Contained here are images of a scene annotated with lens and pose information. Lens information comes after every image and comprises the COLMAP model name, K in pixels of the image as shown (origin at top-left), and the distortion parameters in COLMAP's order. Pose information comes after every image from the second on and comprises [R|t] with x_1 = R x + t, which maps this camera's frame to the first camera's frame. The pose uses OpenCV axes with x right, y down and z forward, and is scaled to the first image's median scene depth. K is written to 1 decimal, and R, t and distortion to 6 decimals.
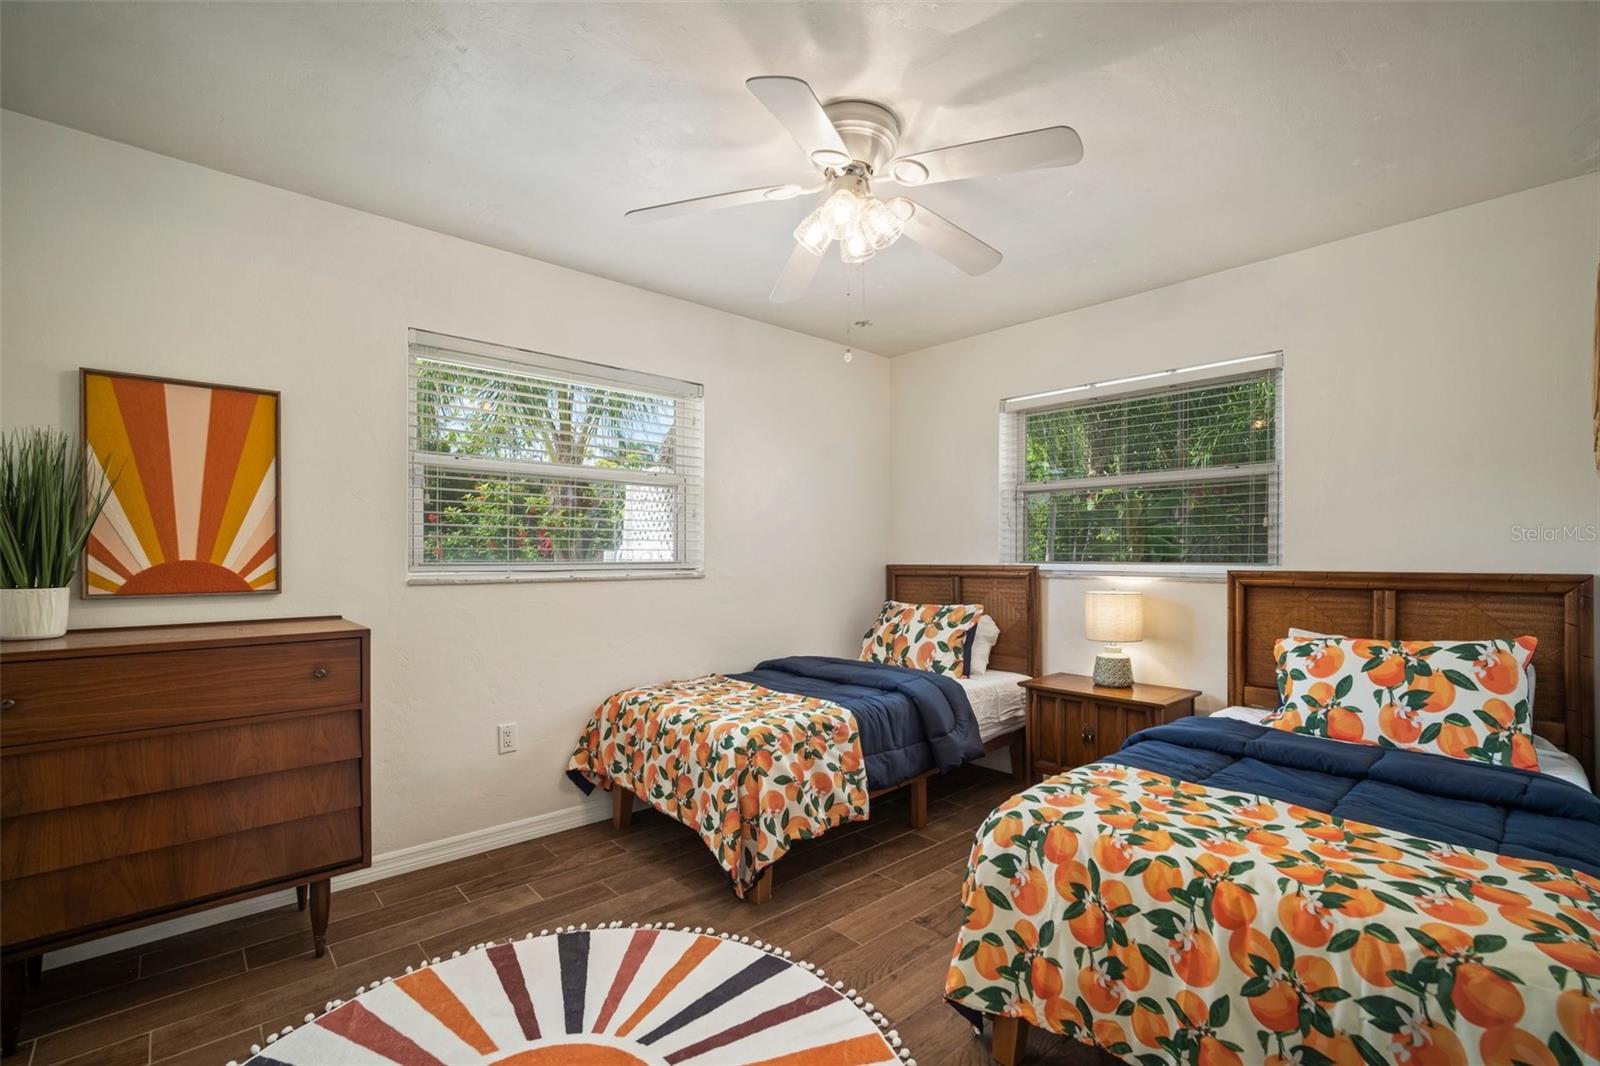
lens RADIAL K [[701.5, 0, 800.0], [0, 701.5, 533.0], [0, 0, 1]] dist [-0.004516, 0.000039]
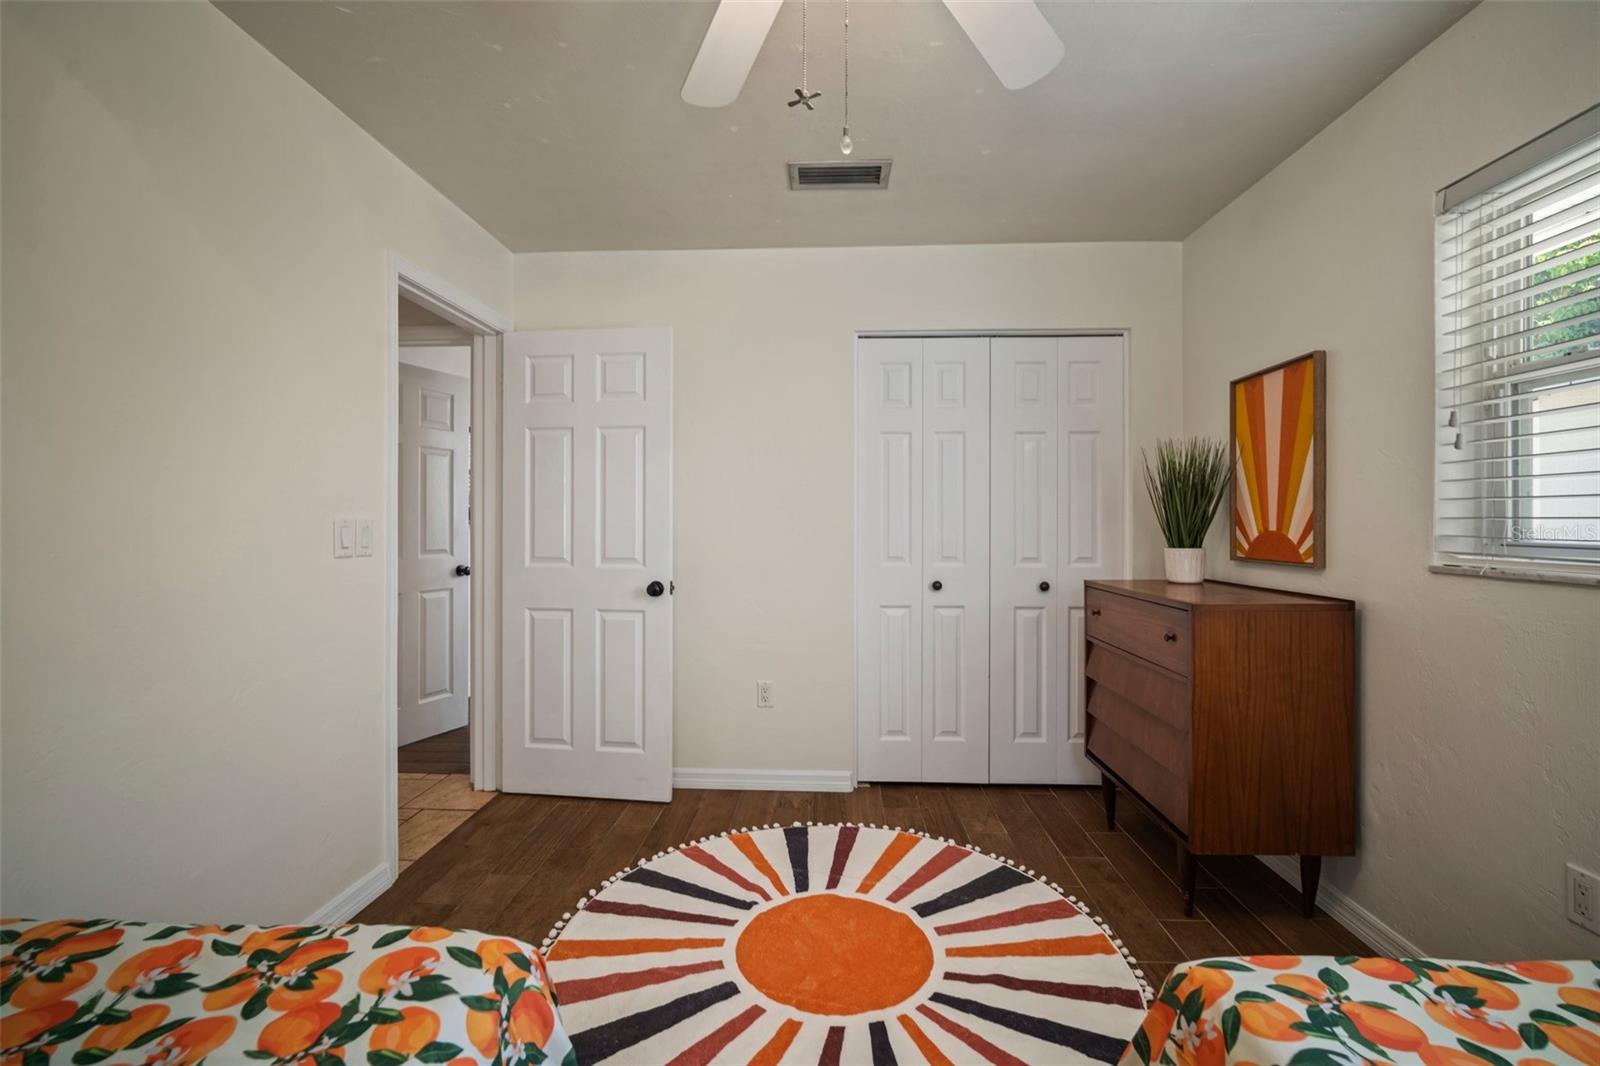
lens RADIAL K [[708.7, 0, 802.8], [0, 708.7, 517.4], [0, 0, 1]] dist [-0.014183, 0.004691]
pose [[-0.698015, -0.003513, -0.716075, 0.438486], [0.016151, 0.999656, -0.020647, 0.030274], [0.715901, -0.025977, -0.697718, 1.287136]]
